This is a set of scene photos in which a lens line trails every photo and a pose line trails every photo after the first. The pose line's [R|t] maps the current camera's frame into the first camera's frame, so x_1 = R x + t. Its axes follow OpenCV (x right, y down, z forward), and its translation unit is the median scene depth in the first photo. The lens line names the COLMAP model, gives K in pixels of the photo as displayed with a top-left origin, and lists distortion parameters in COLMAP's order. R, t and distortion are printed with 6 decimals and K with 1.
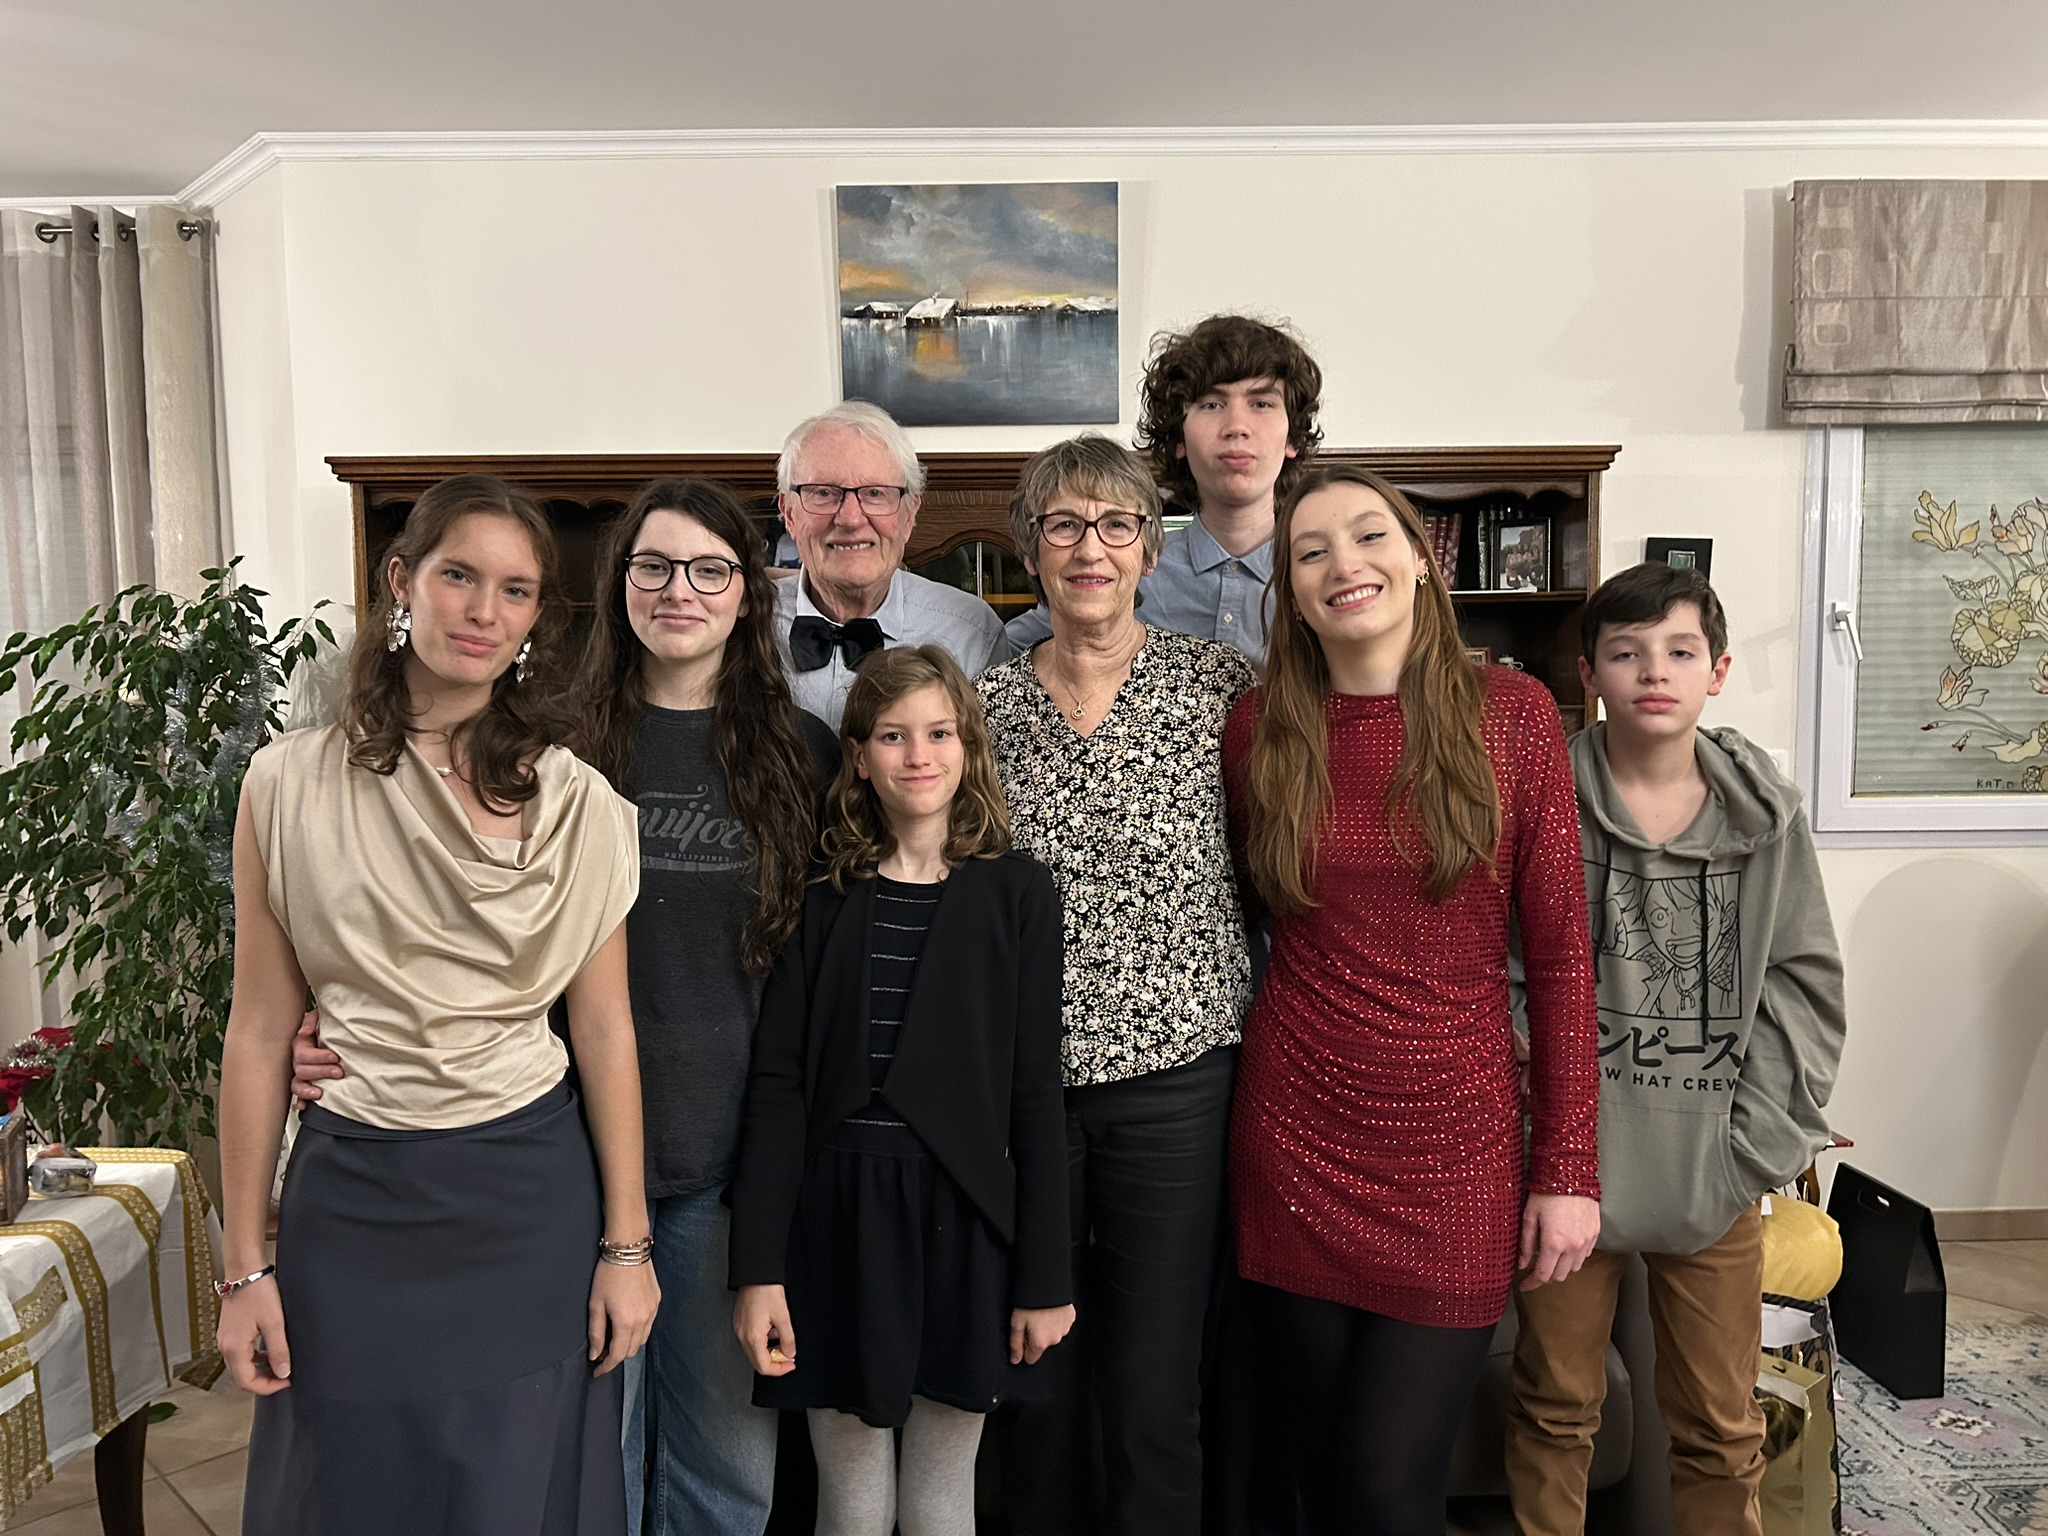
lens RADIAL K [[1532.6, 0, 1013.5], [0, 1532.6, 756.2], [0, 0, 1]] dist [0.024684, -0.012730]
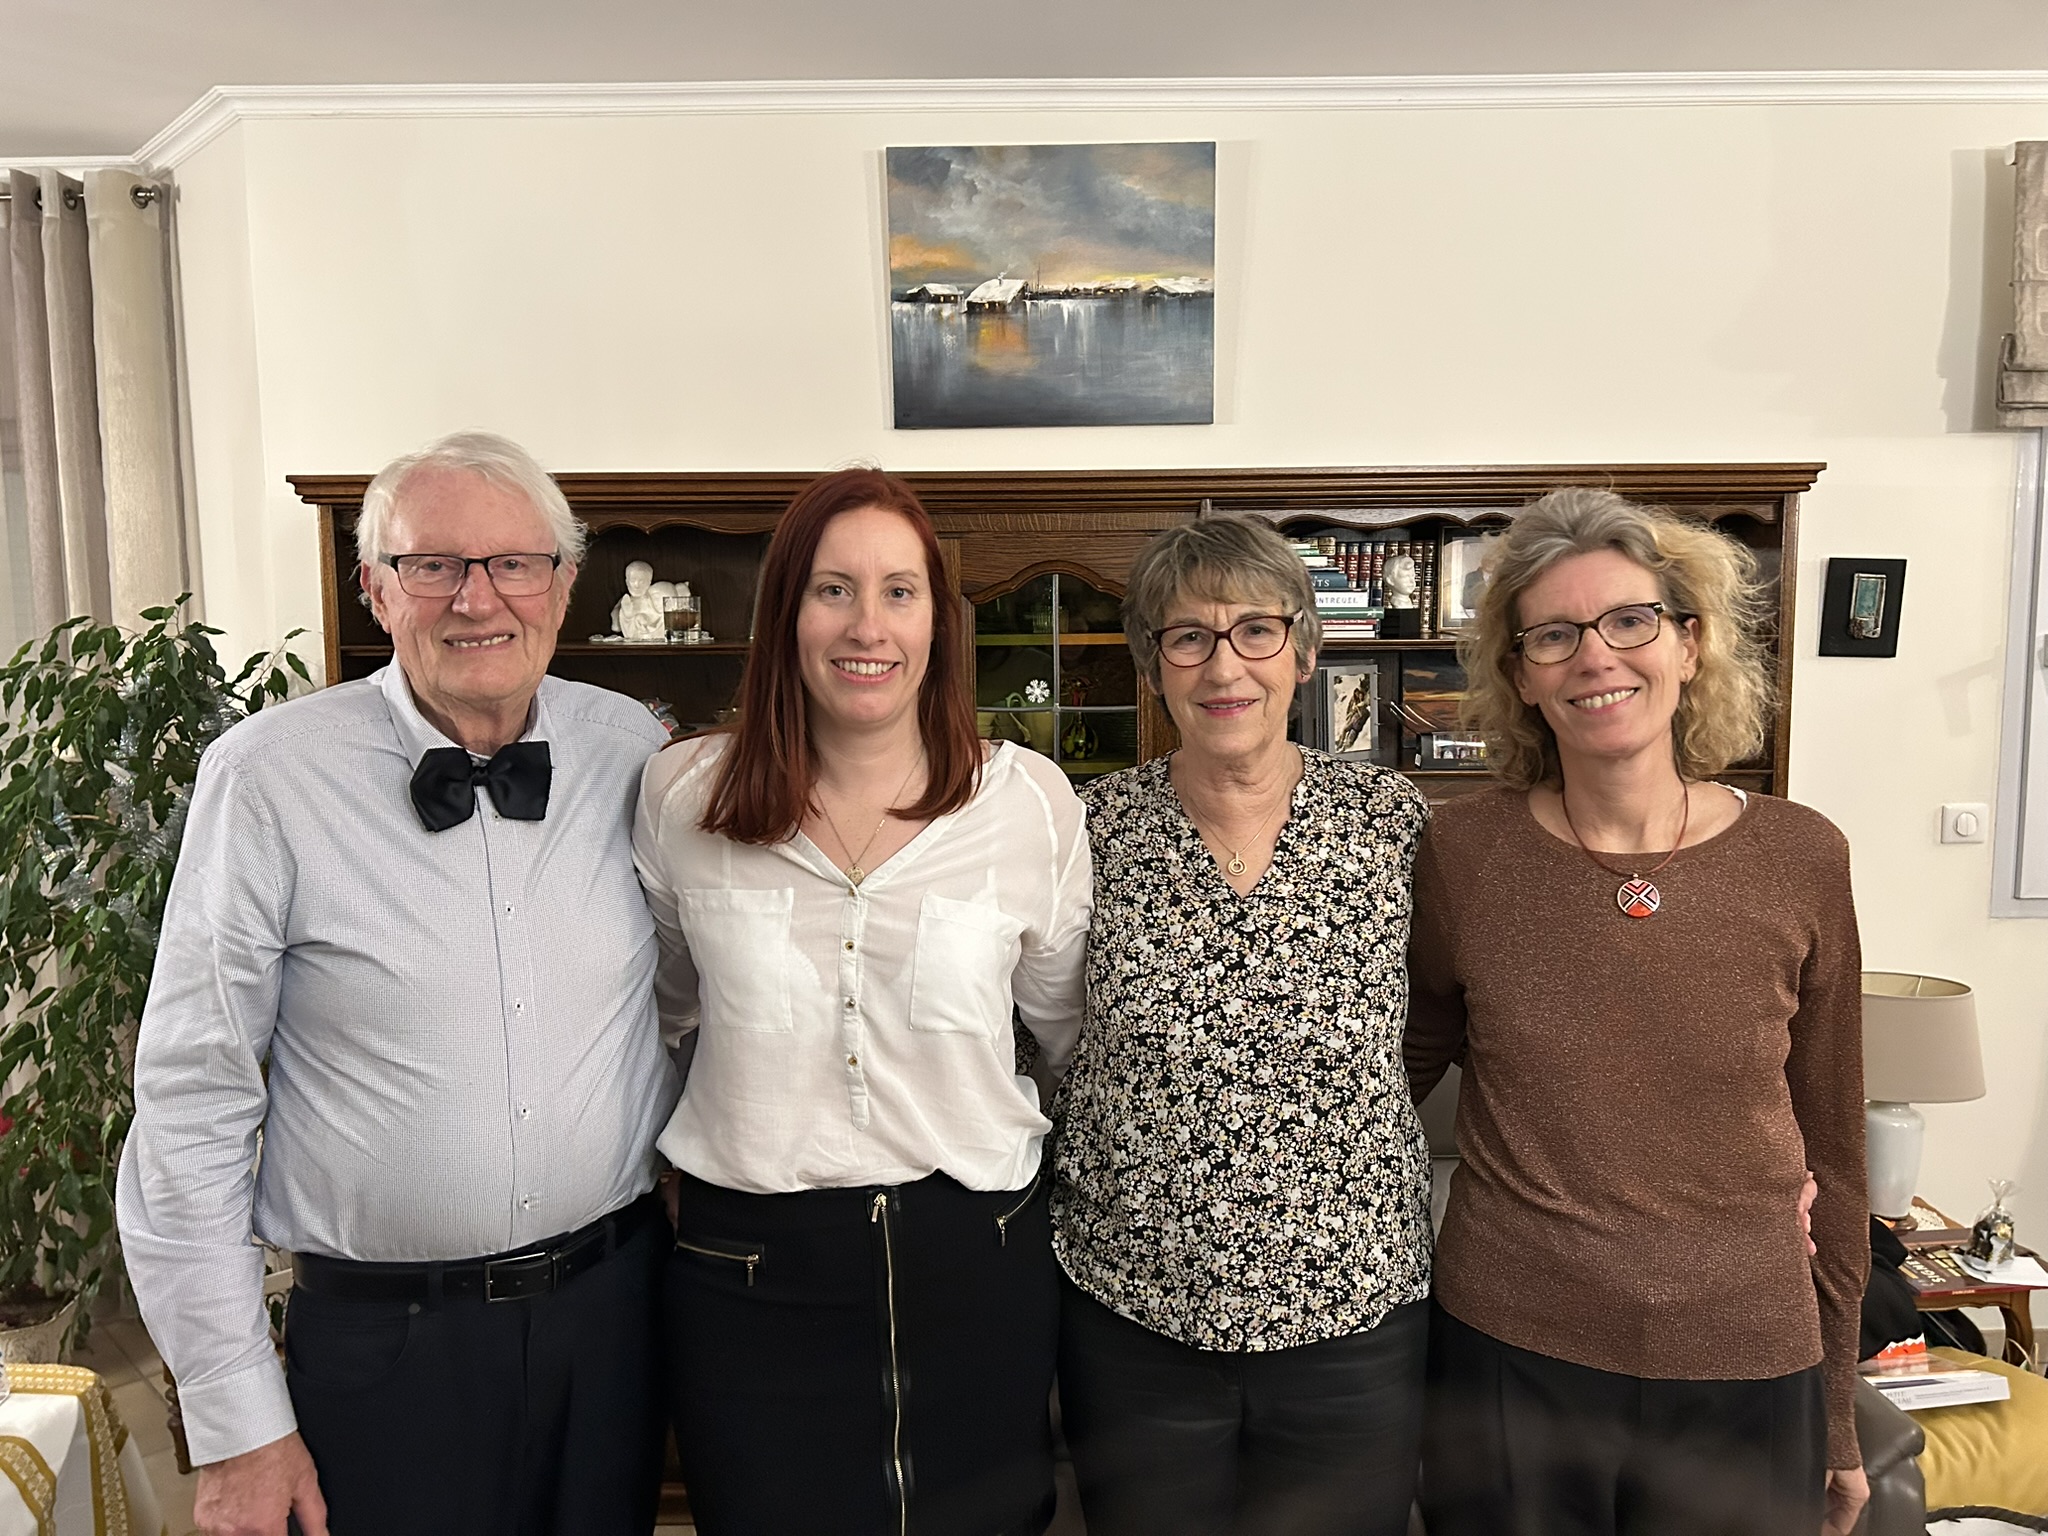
lens RADIAL K [[1596.2, 0, 1025.2], [0, 1596.2, 761.5], [0, 0, 1]] dist [0.013248, 0.002777]
pose [[0.999896, 0.003828, -0.013880, -0.024105], [-0.003519, 0.999746, 0.022266, -0.049096], [0.013961, -0.022215, 0.999656, 0.103332]]
